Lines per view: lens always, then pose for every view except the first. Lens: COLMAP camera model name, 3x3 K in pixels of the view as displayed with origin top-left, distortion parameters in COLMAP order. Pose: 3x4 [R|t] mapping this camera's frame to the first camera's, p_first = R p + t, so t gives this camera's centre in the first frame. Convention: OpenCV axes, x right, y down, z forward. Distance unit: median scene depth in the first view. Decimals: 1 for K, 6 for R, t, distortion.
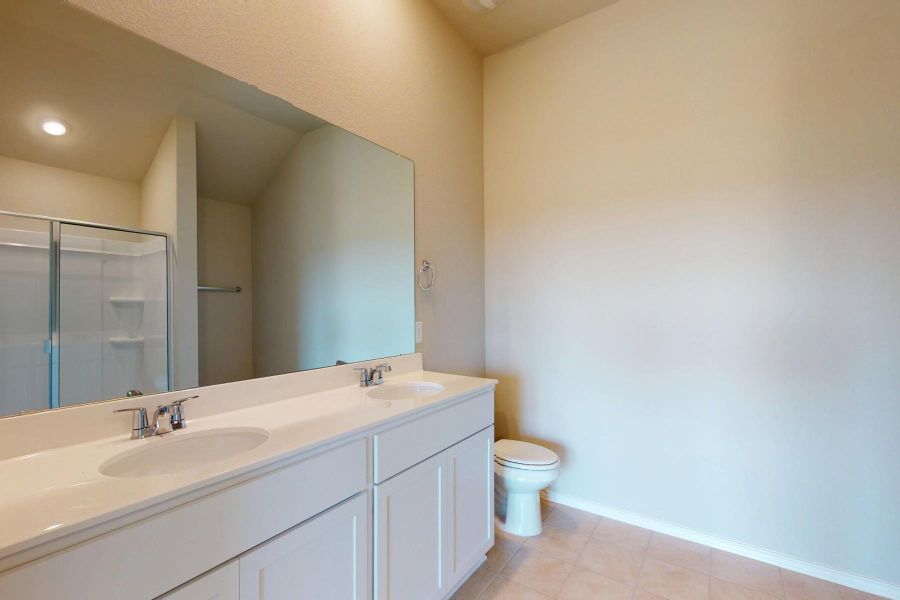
lens RADIAL K [[392.9, 0, 451.3], [0, 392.9, 300.9], [0, 0, 1]] dist [-0.001723, 0.000037]
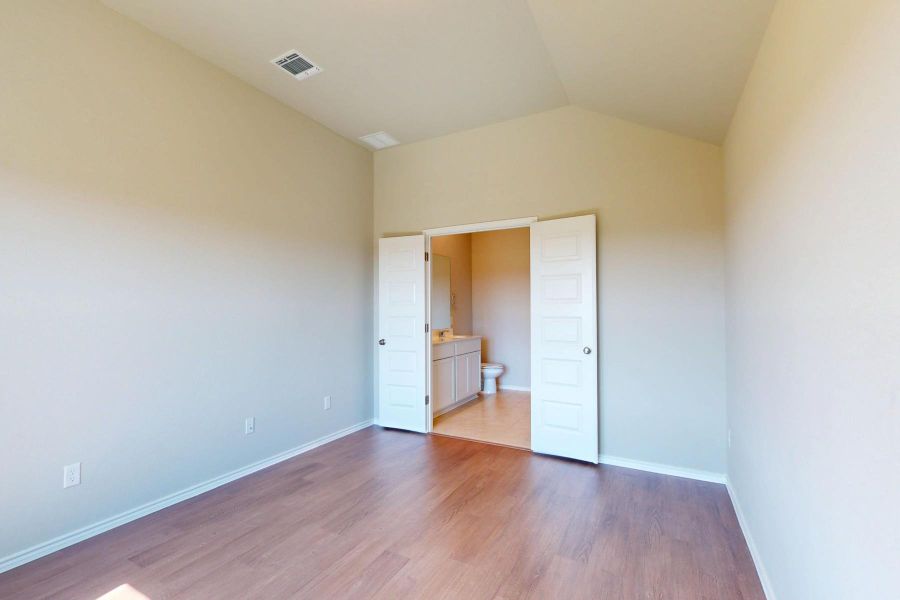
lens RADIAL K [[392.9, 0, 451.3], [0, 392.9, 300.9], [0, 0, 1]] dist [-0.001723, 0.000037]
pose [[0.993809, 0.003951, 0.111032, -0.380581], [-0.001357, 0.999724, -0.023434, 0.006179], [-0.111094, 0.023138, 0.993540, -1.637445]]
